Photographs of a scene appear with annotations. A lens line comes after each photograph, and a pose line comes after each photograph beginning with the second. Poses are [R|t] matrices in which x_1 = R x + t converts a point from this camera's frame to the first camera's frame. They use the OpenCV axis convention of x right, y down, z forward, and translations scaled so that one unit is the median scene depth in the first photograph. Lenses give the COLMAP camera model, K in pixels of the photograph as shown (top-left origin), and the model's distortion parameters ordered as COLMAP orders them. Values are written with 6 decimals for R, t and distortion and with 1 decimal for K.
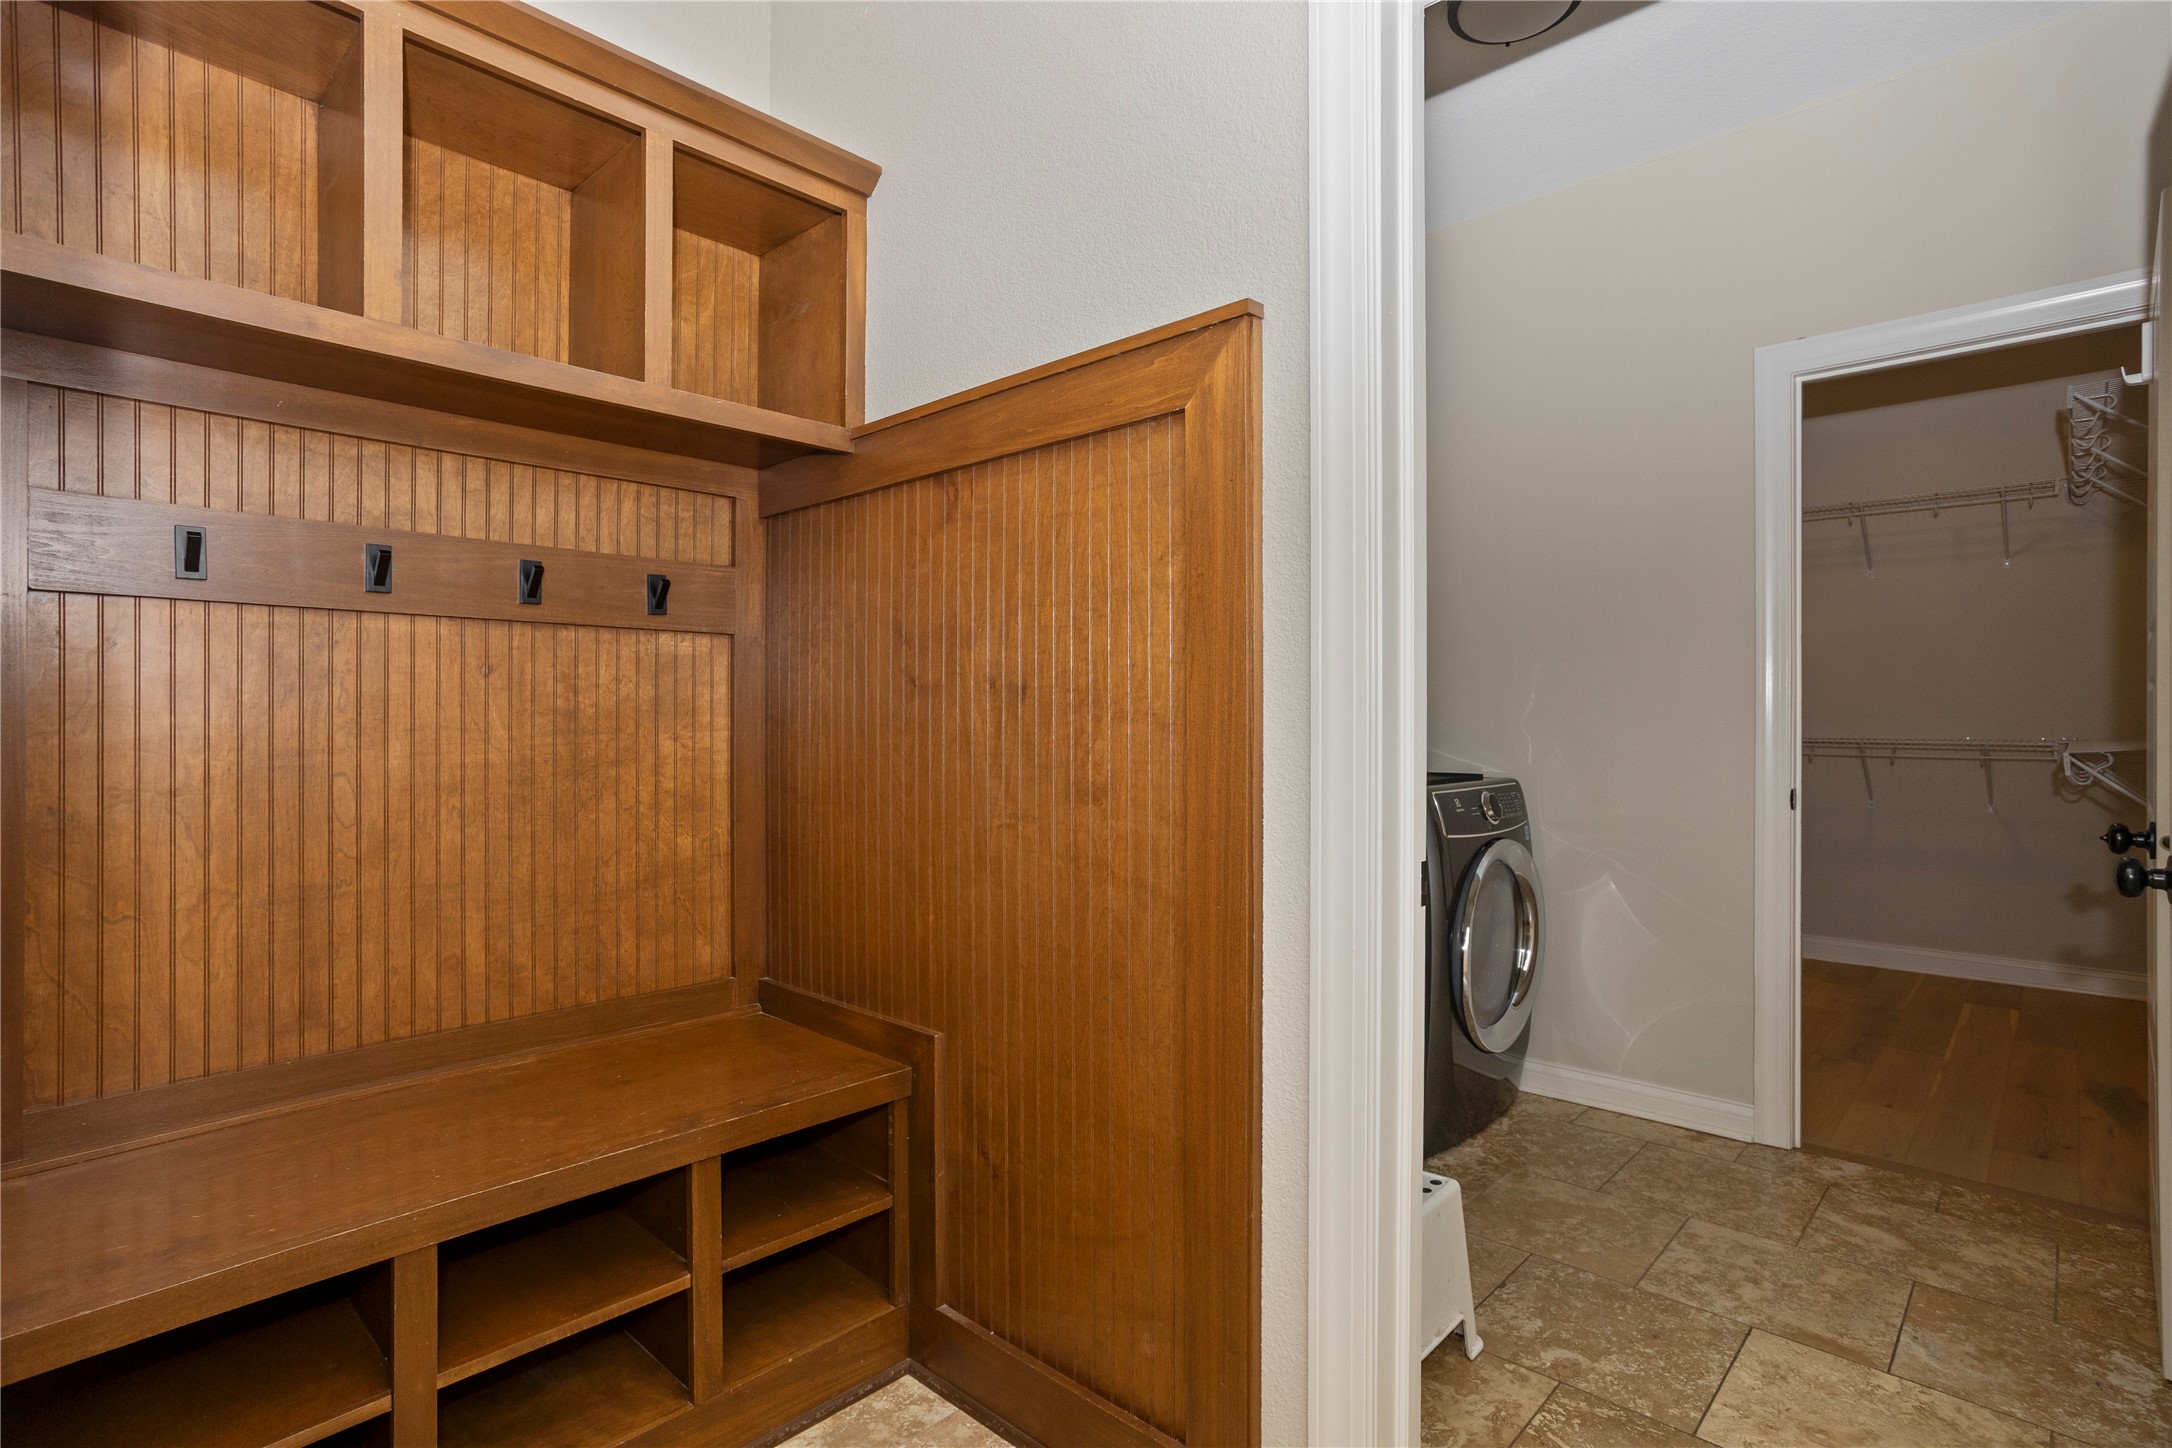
lens RADIAL K [[1076.8, 0, 1098.1], [0, 1076.8, 719.8], [0, 0, 1]] dist [0.000006, 0.000363]
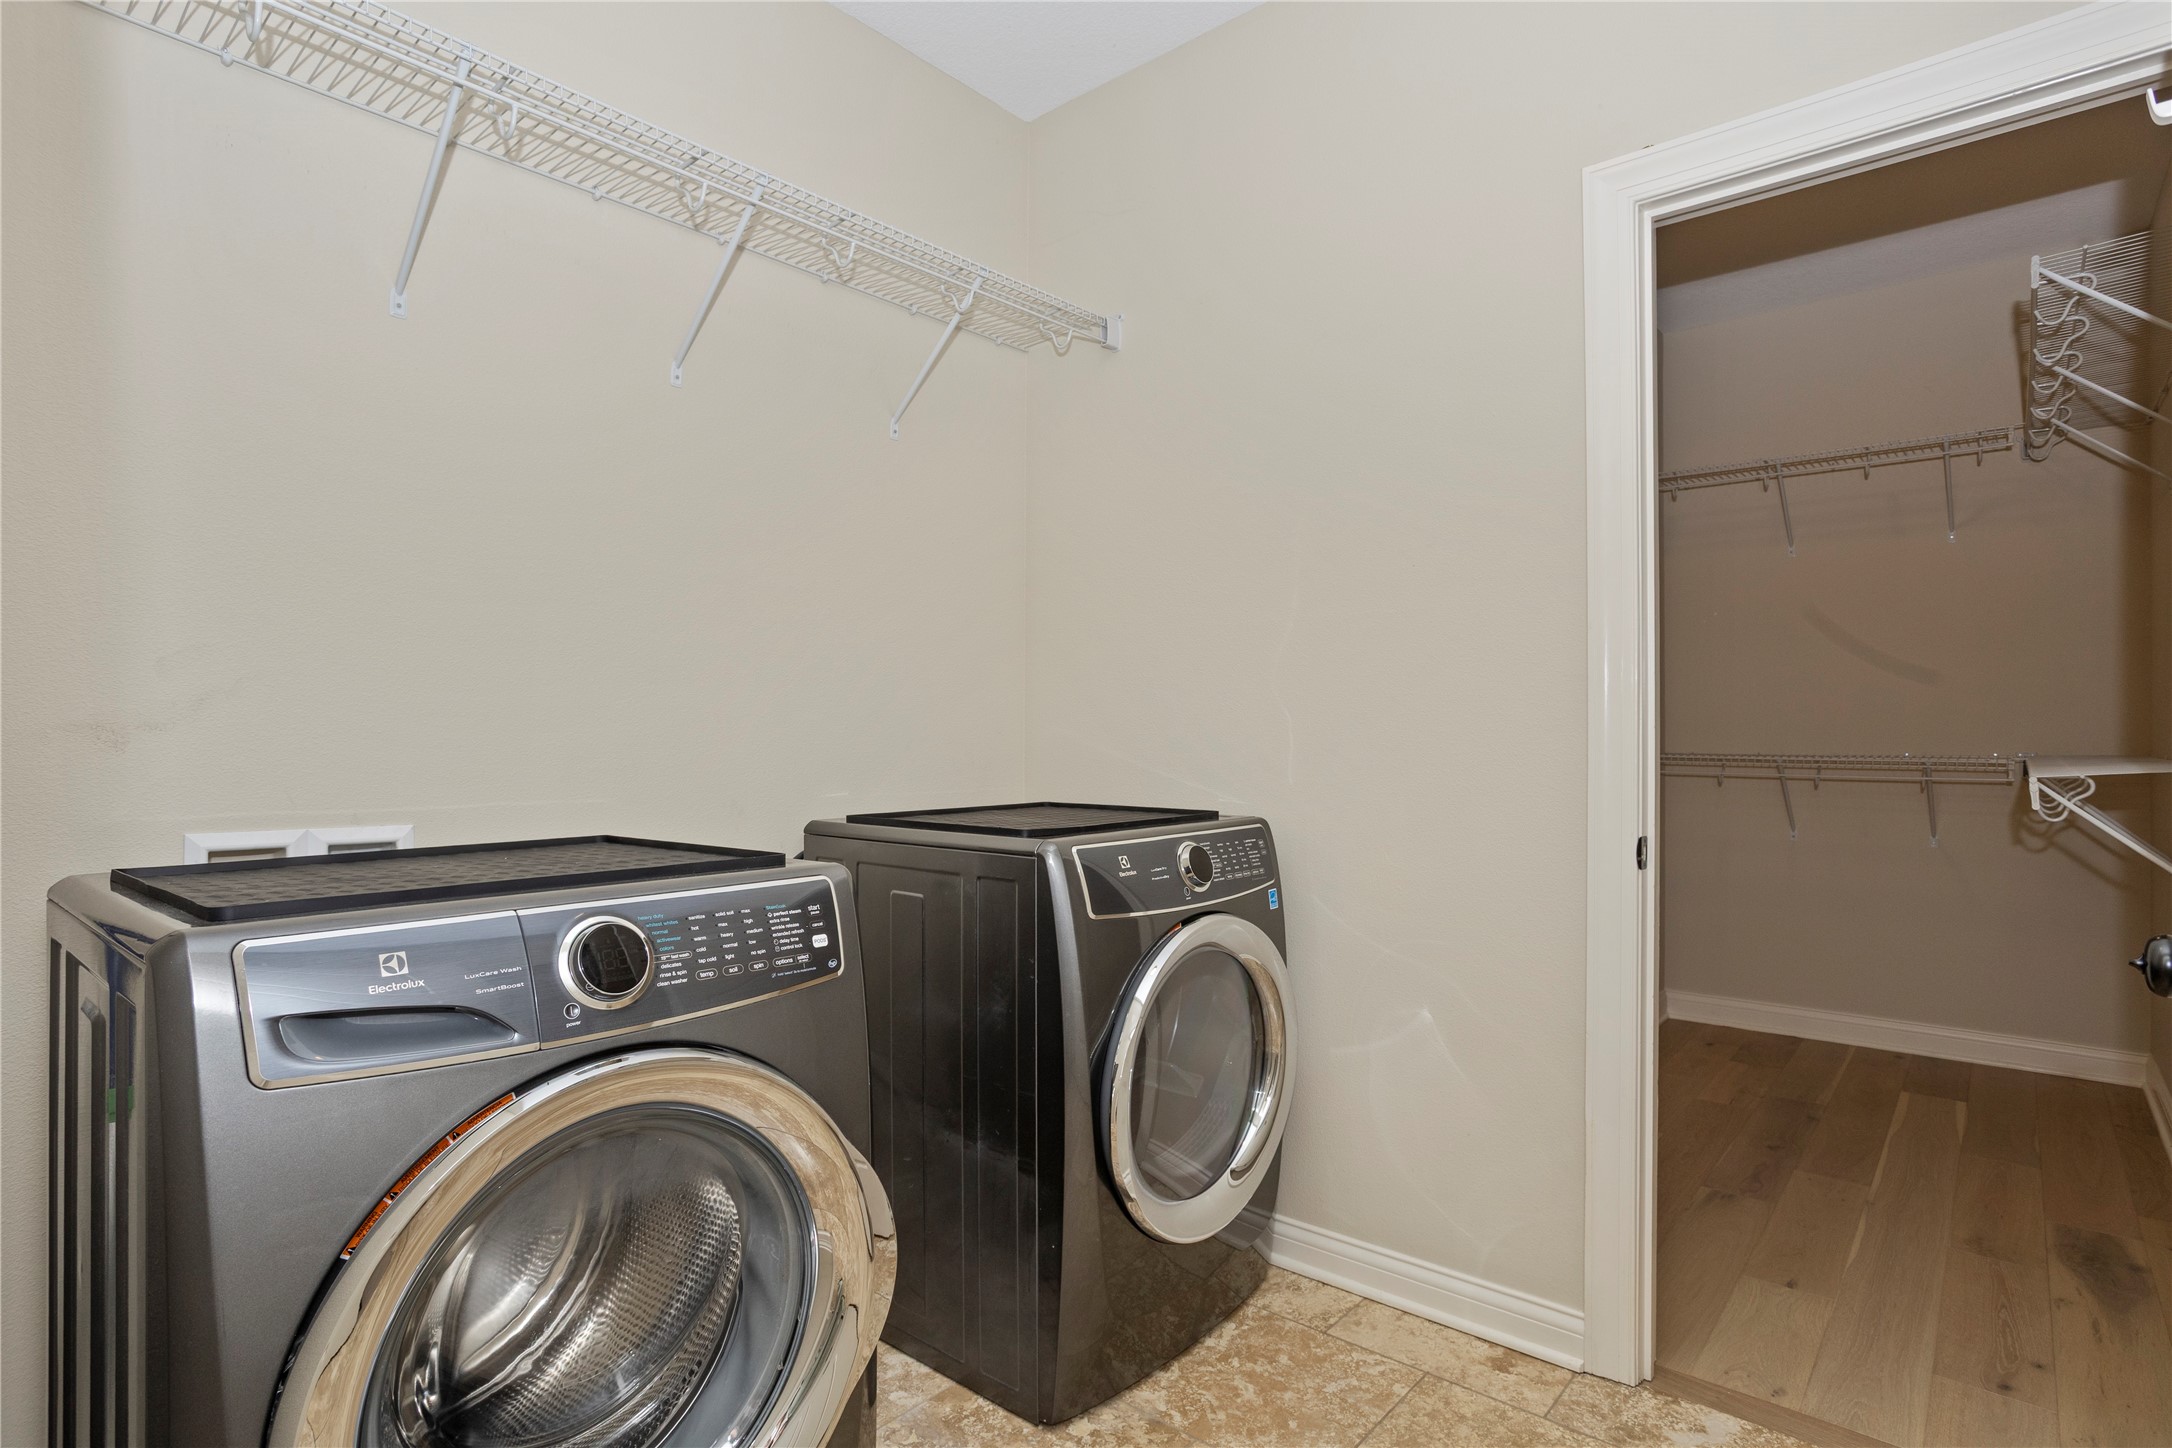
lens RADIAL K [[1096.3, 0, 1074.8], [0, 1096.3, 730.8], [0, 0, 1]] dist [-0.024671, 0.002204]
pose [[0.999791, -0.000664, 0.020420, 0.266367], [0.000720, 0.999996, -0.002738, 0.001407], [-0.020418, 0.002752, 0.999788, 0.321296]]
